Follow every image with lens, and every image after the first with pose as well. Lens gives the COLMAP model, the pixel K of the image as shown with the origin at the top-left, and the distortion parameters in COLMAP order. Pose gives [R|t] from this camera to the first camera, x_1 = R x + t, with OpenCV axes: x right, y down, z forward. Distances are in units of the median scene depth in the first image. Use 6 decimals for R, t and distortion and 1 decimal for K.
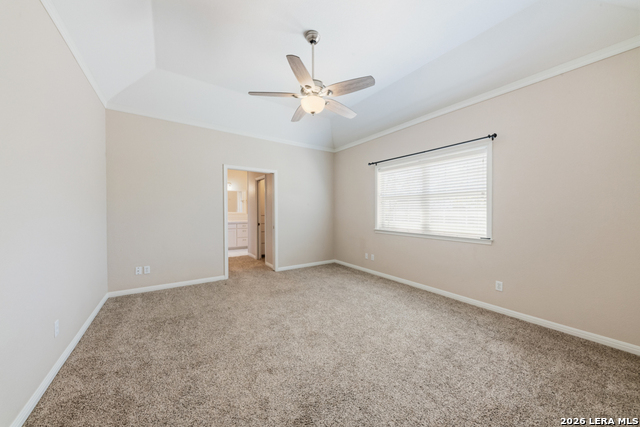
lens RADIAL K [[223.2, 0, 322.2], [0, 223.2, 214.5], [0, 0, 1]] dist [0.004429, -0.001008]
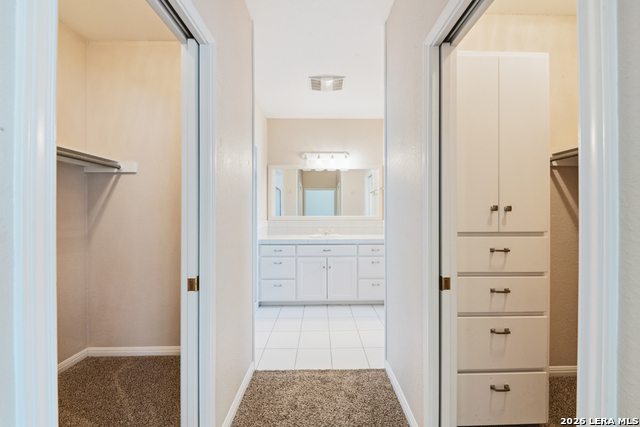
lens RADIAL K [[223.2, 0, 320.4], [0, 223.2, 216.1], [0, 0, 1]] dist [0.004429, -0.001008]
pose [[0.820982, -0.000708, -0.570953, -0.582022], [-0.005380, 0.999945, -0.008975, -0.016905], [0.570928, 0.010440, 0.820934, 1.771603]]
